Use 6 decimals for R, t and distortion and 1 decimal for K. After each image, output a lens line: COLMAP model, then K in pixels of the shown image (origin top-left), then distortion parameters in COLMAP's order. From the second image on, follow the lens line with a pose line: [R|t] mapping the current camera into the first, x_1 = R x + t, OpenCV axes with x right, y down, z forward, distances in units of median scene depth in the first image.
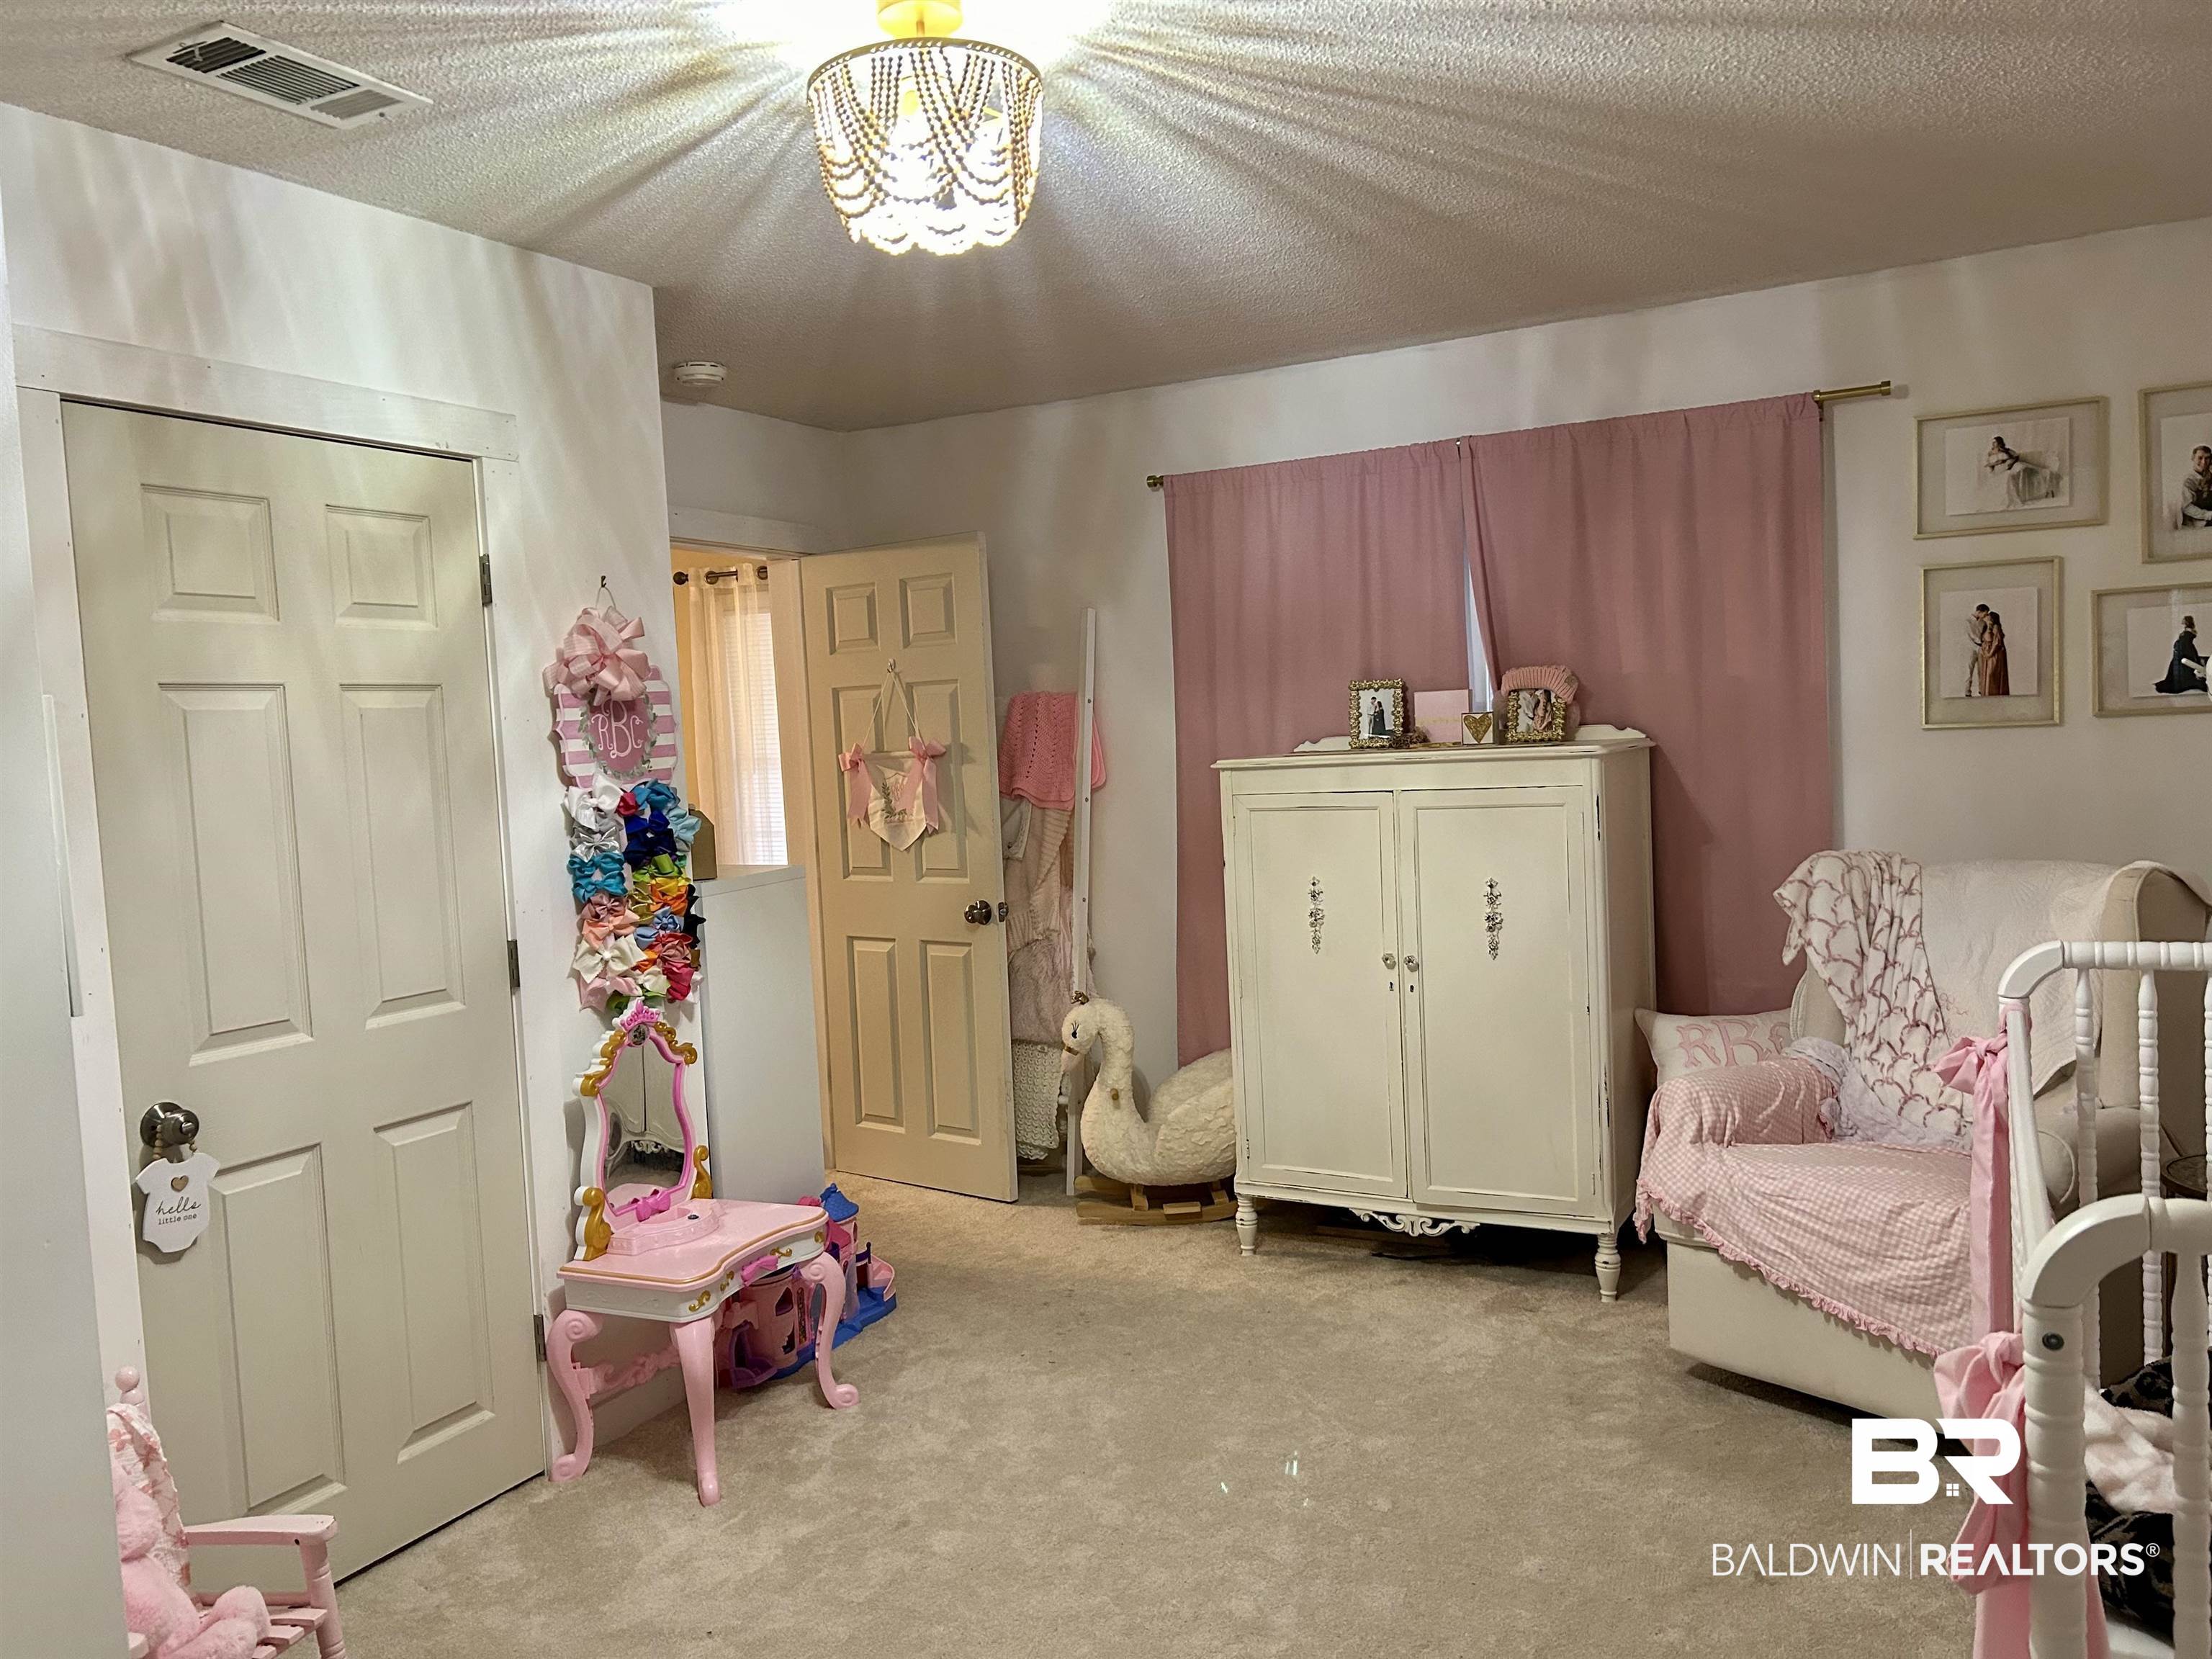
lens RADIAL K [[1672.5, 0, 1113.9], [0, 1672.5, 831.9], [0, 0, 1]] dist [0.047533, -0.060131]
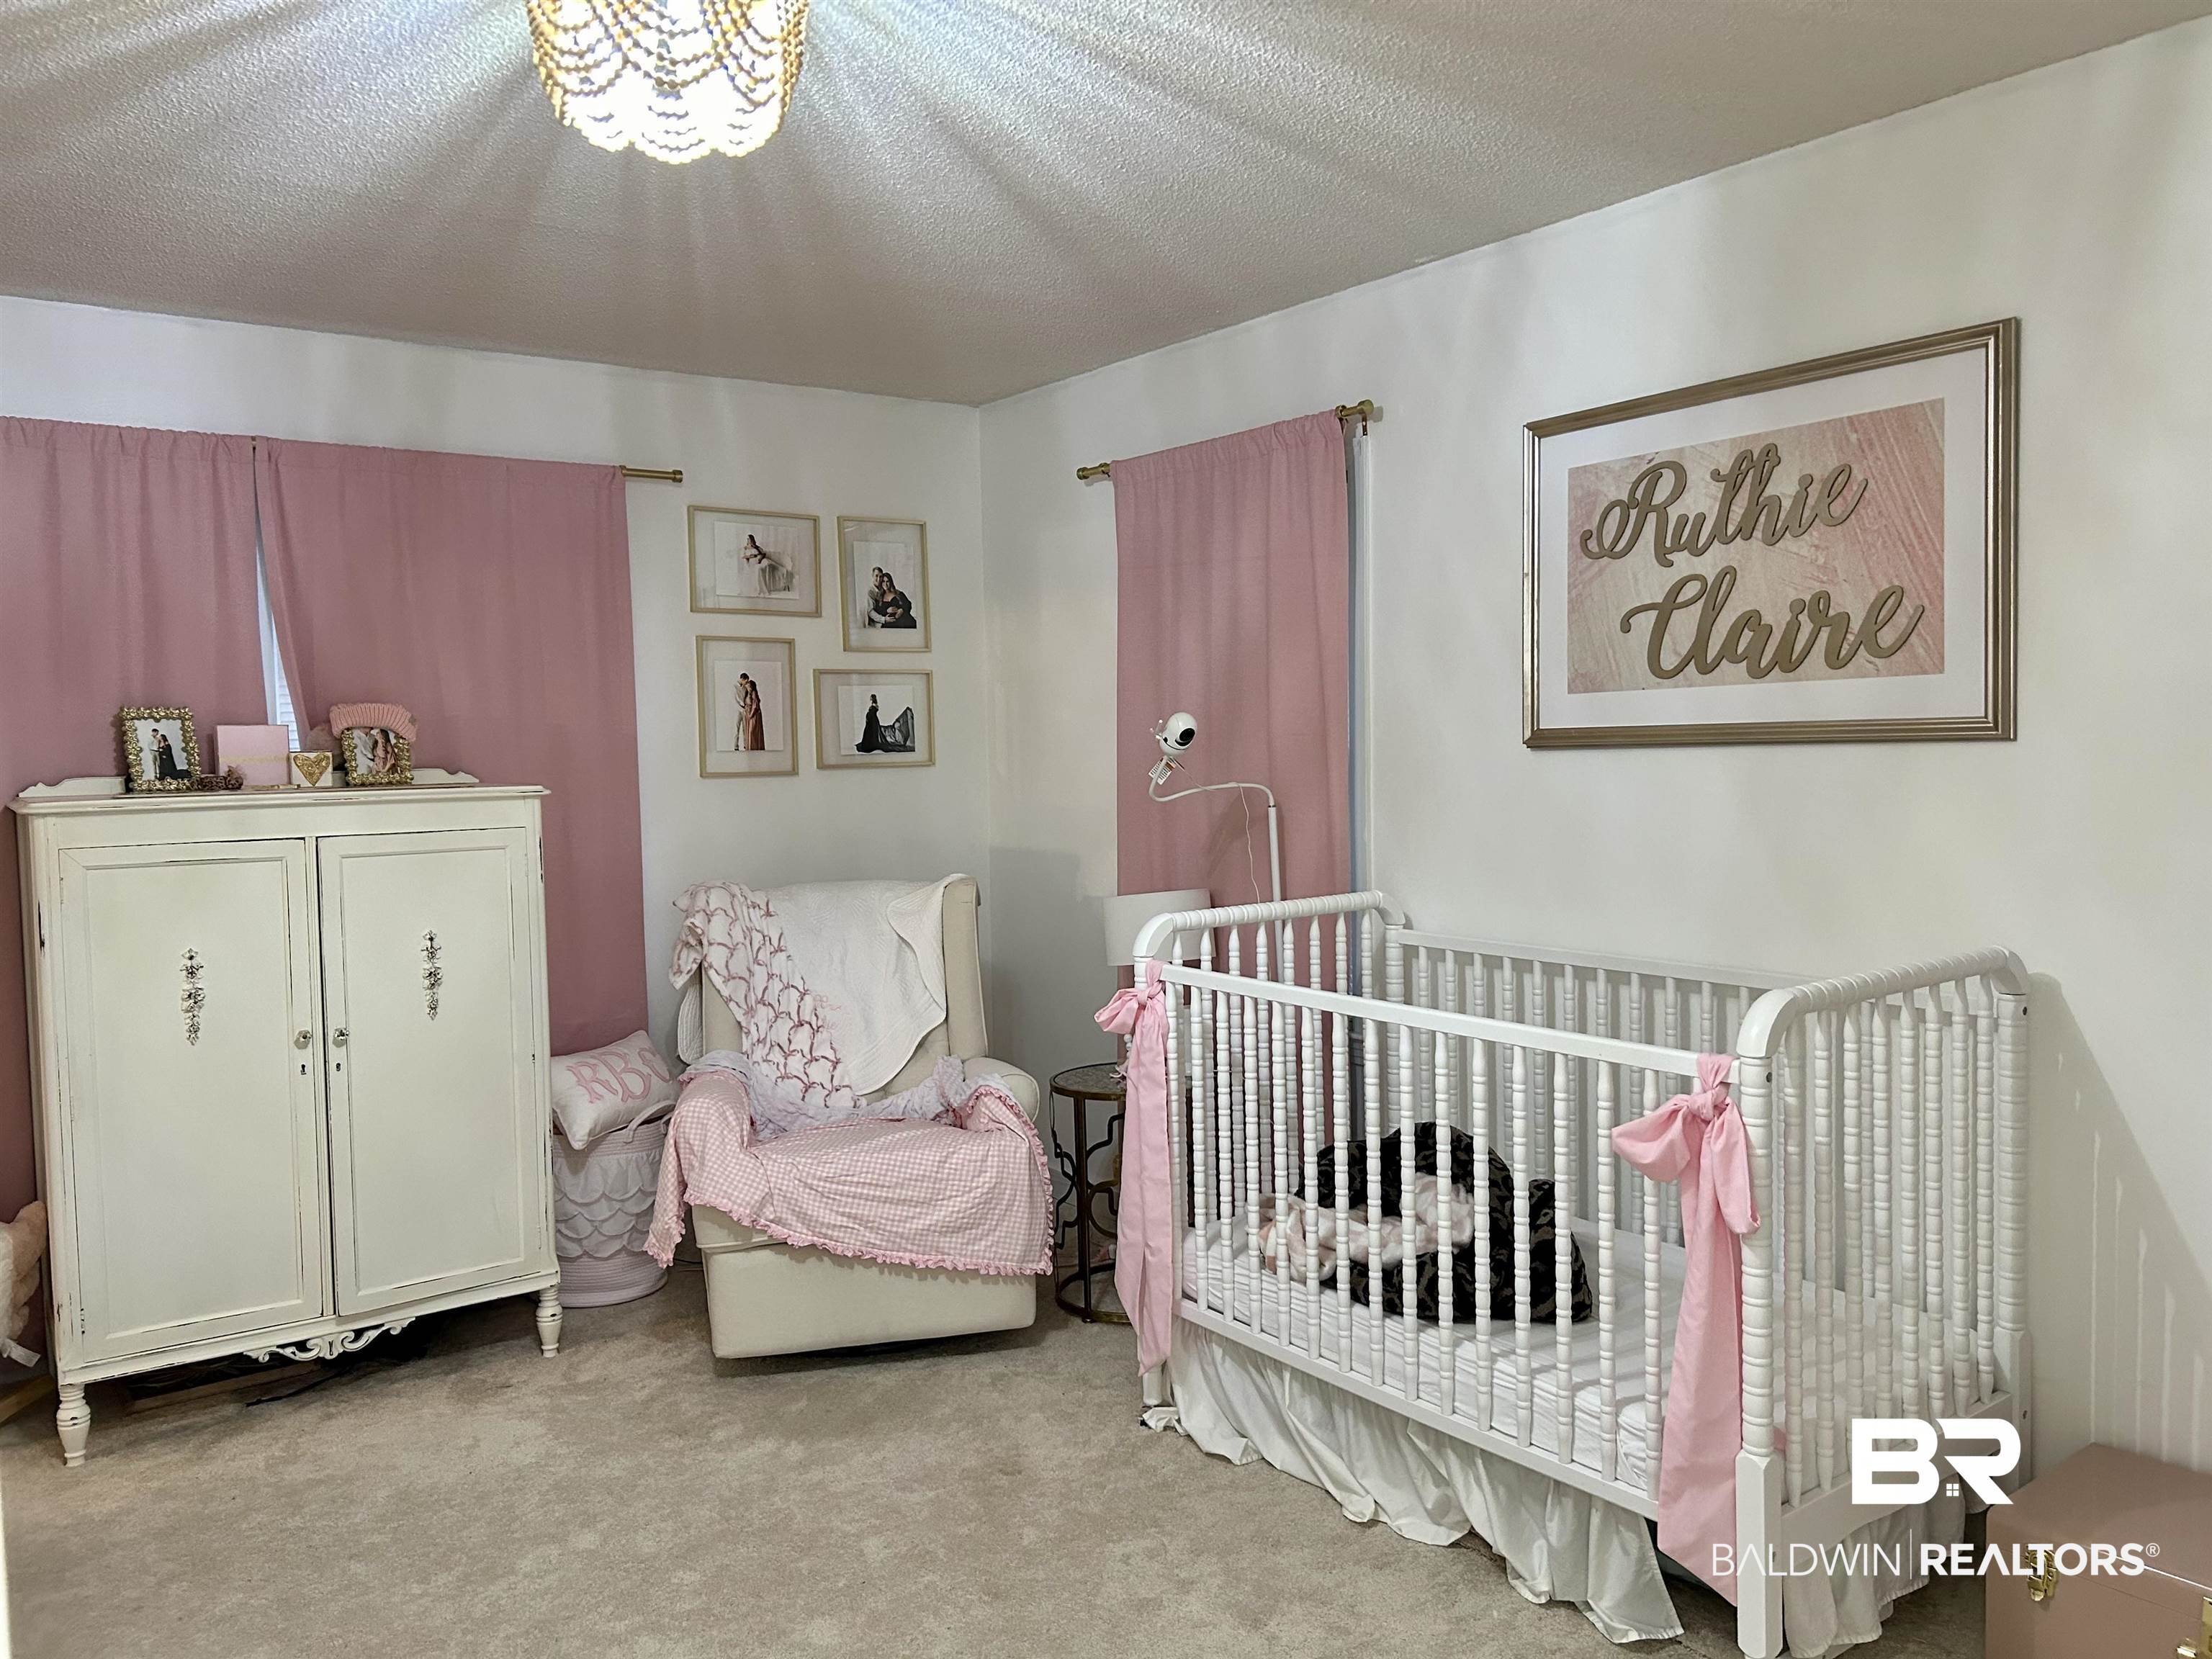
lens RADIAL K [[1672.5, 0, 1102.9], [0, 1672.5, 818.9], [0, 0, 1]] dist [0.047533, -0.060131]
pose [[0.430945, -0.004338, 0.902368, -0.443895], [0.056562, 0.998152, -0.022214, 0.008180], [-0.900604, 0.060612, 0.430394, 0.271319]]
